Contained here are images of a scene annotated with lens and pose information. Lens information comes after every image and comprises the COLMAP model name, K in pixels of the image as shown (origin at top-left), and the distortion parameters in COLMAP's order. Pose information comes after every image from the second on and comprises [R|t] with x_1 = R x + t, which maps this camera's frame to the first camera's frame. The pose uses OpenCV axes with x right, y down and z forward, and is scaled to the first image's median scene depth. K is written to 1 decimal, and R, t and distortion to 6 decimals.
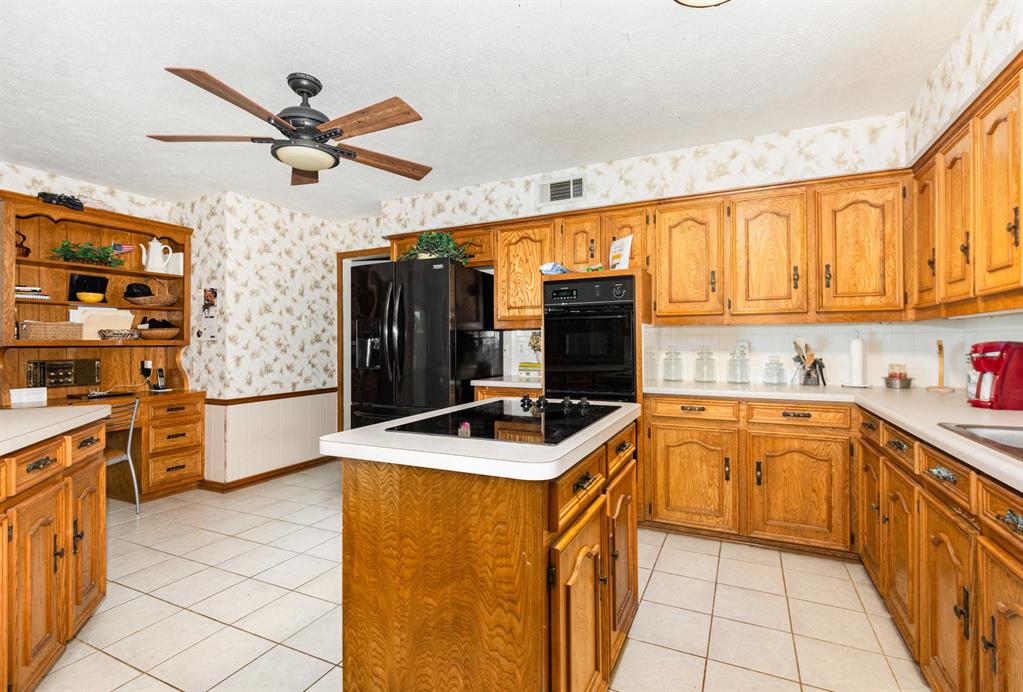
lens RADIAL K [[475.5, 0, 519.2], [0, 475.5, 342.0], [0, 0, 1]] dist [0.000534, 0.000032]
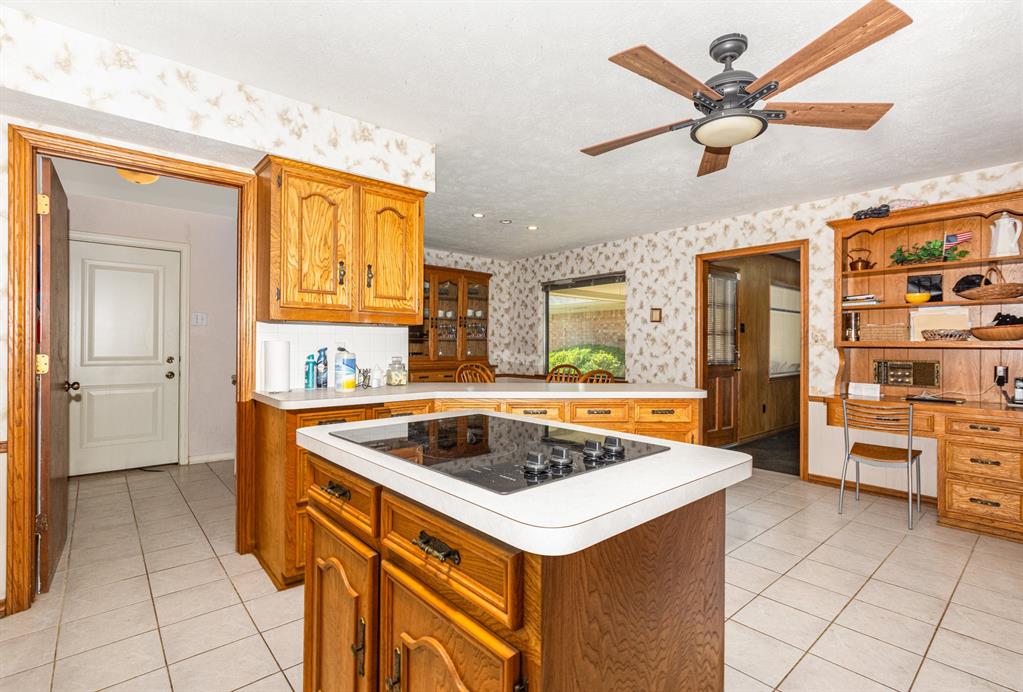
lens RADIAL K [[475.5, 0, 517.6], [0, 475.5, 343.8], [0, 0, 1]] dist [0.000534, 0.000032]
pose [[-0.396563, -0.002758, -0.918003, 0.330489], [-0.003462, 0.999993, -0.001509, 0.005912], [0.918001, 0.002579, -0.396570, 0.636245]]
